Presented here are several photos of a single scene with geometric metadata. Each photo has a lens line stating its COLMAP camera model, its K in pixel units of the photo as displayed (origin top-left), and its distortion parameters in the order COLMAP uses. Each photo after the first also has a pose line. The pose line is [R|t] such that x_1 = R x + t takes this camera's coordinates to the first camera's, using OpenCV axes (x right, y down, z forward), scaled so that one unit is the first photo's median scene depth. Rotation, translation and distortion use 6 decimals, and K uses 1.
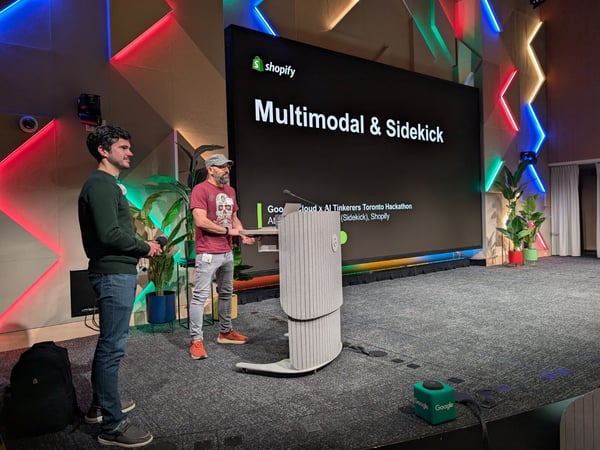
lens RADIAL K [[434.7, 0, 299.7], [0, 434.7, 216.3], [0, 0, 1]] dist [0.030015, -0.039178]
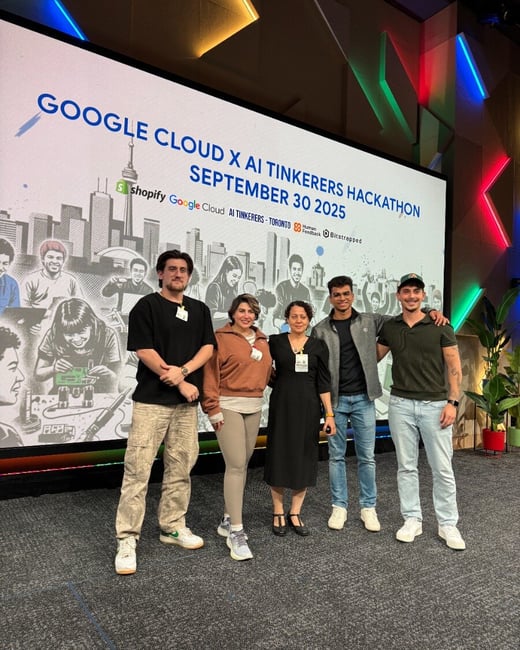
lens RADIAL K [[486.3, 0, 260.0], [0, 486.3, 325.0], [0, 0, 1]] dist [0.155575, -0.311889]
pose [[0.997243, 0.064424, -0.036829, 0.257914], [-0.066417, 0.996233, -0.055750, -0.014328], [0.033099, 0.058043, 0.997765, 0.394069]]
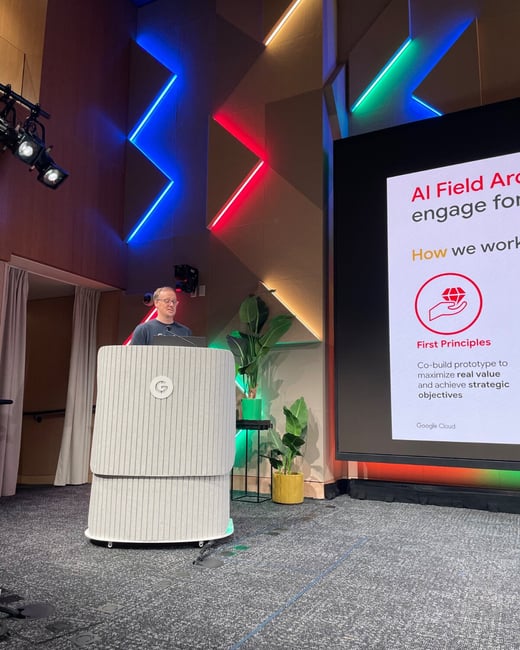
lens RADIAL K [[524.8, 0, 257.8], [0, 524.8, 329.1], [0, 0, 1]] dist [0.111591, -0.146747]
pose [[0.454873, -0.107890, -0.883997, 0.598263], [-0.032335, 0.989979, -0.137464, 0.049755], [0.889969, 0.091112, 0.446826, 0.432980]]
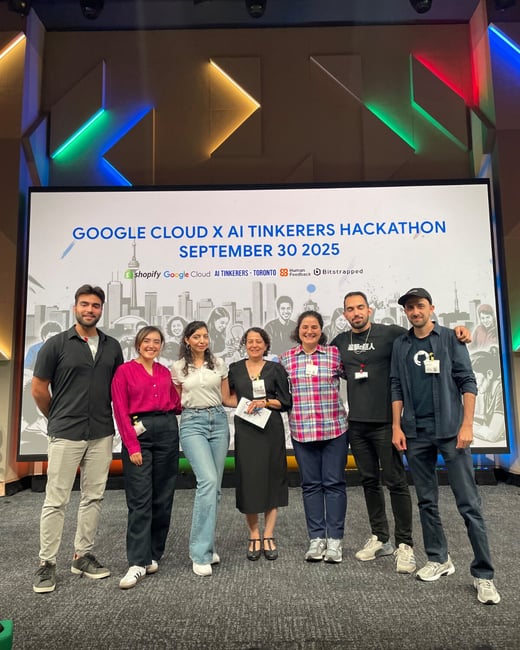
lens RADIAL K [[524.8, 0, 257.8], [0, 524.8, 329.1], [0, 0, 1]] dist [0.111591, -0.146747]
pose [[0.800367, -0.066783, -0.595779, 0.870769], [-0.011760, 0.991836, -0.126977, 0.010261], [0.599395, 0.108634, 0.793048, 0.386769]]
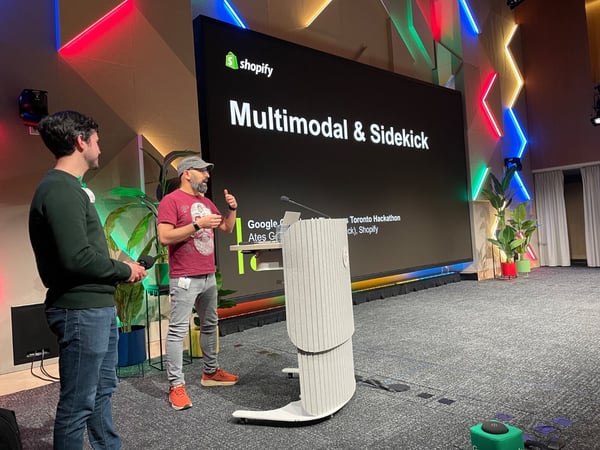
lens RADIAL K [[455.2, 0, 298.7], [0, 455.2, 217.4], [0, 0, 1]] dist [0.098340, -0.129624]
pose [[0.995800, -0.032404, 0.085630, -0.049913], [0.036047, 0.998494, -0.041348, 0.010548], [-0.084161, 0.044261, 0.995469, 0.074048]]
